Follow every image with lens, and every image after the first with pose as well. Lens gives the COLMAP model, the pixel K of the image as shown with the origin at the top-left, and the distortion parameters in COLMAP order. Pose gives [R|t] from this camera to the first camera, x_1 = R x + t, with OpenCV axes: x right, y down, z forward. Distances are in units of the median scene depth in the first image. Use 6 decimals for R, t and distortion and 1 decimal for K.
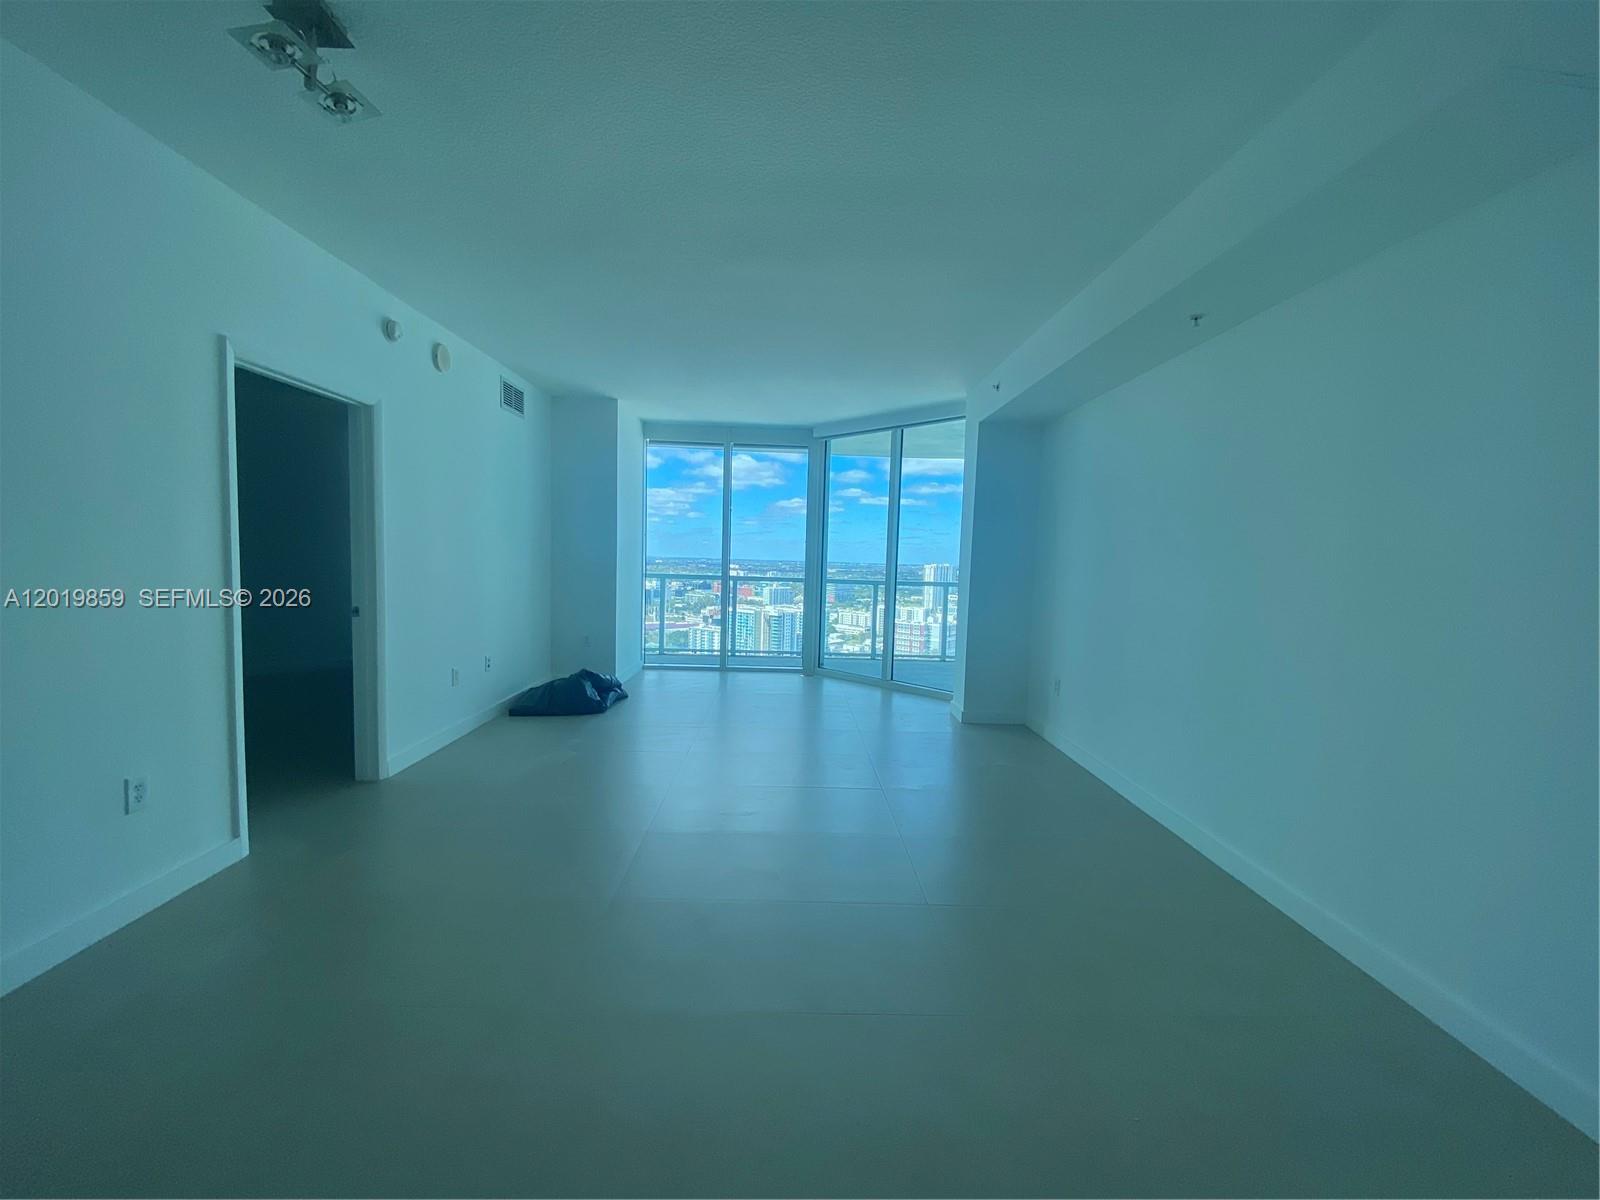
lens RADIAL K [[650.3, 0, 803.0], [0, 650.3, 596.8], [0, 0, 1]] dist [0.017694, -0.016201]
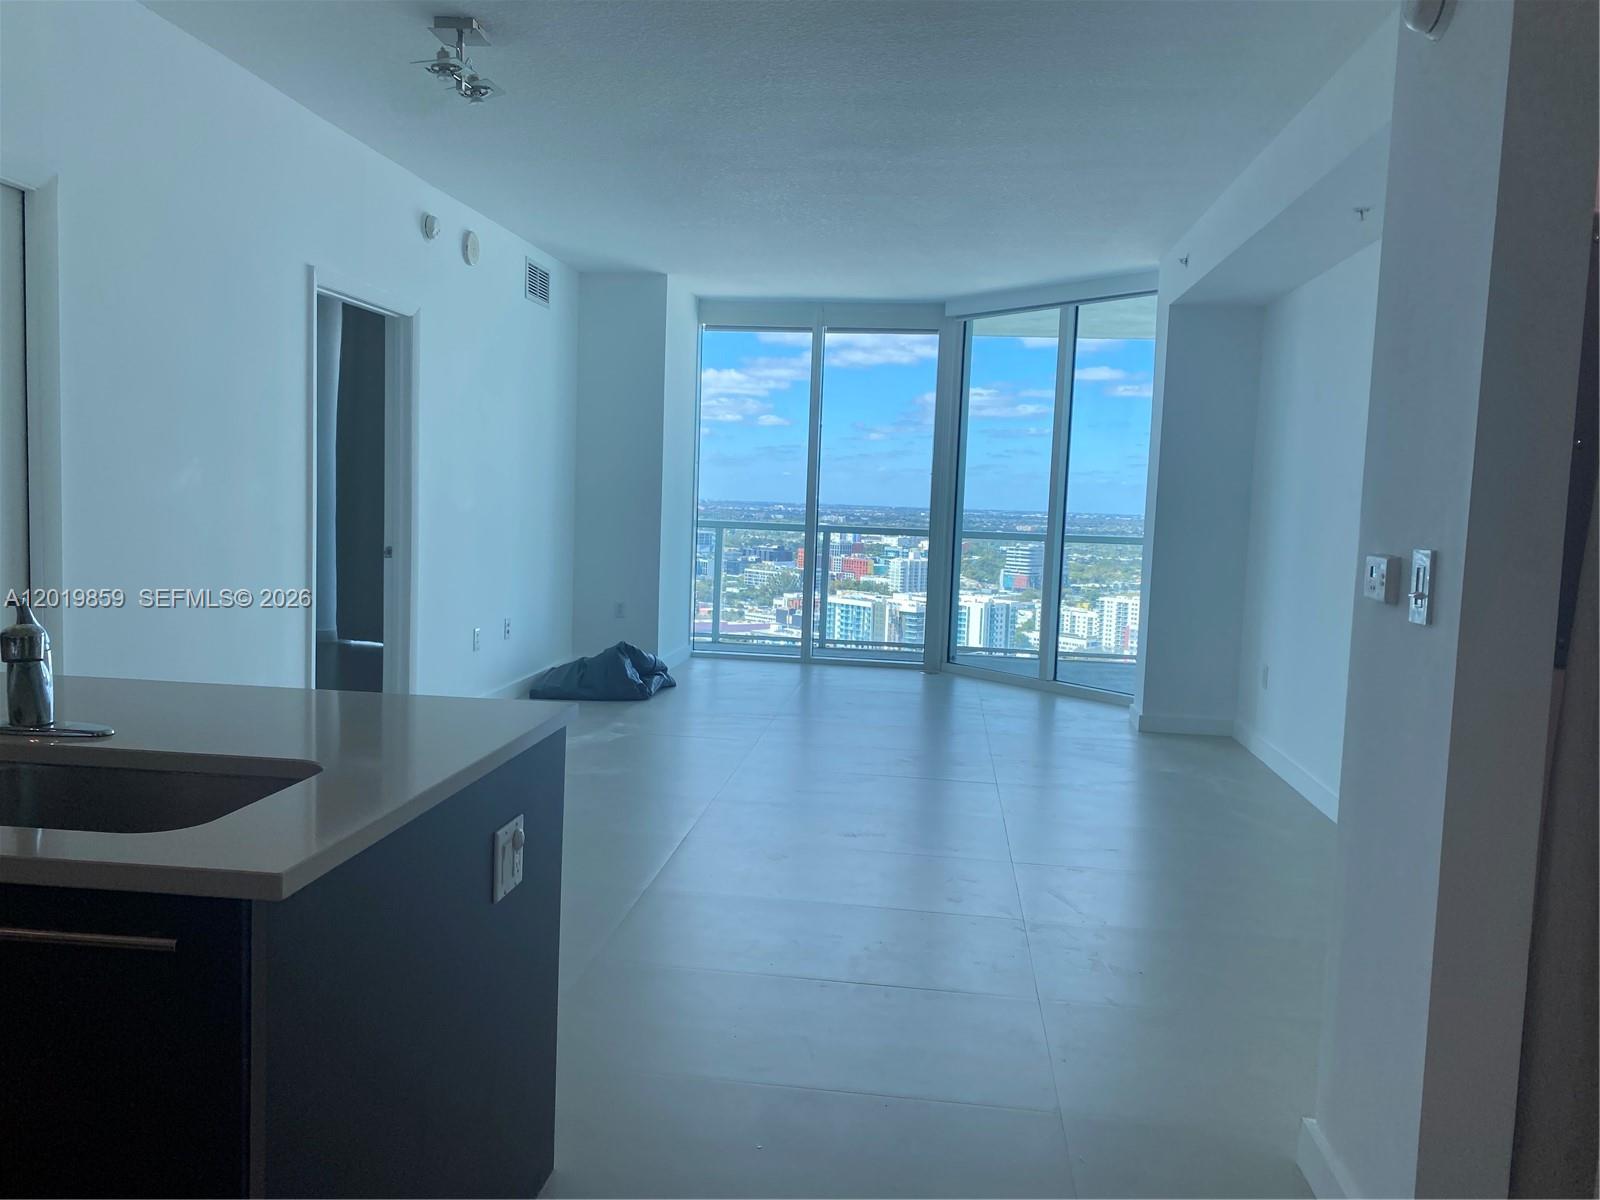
lens RADIAL K [[1229.0, 0, 771.0], [0, 1229.0, 597.1], [0, 0, 1]] dist [0.102823, -0.001839]
pose [[0.987471, 0.019595, -0.156580, 0.049486], [-0.016984, 0.999694, 0.017996, 0.025924], [0.156884, -0.015111, 0.987501, -0.331851]]
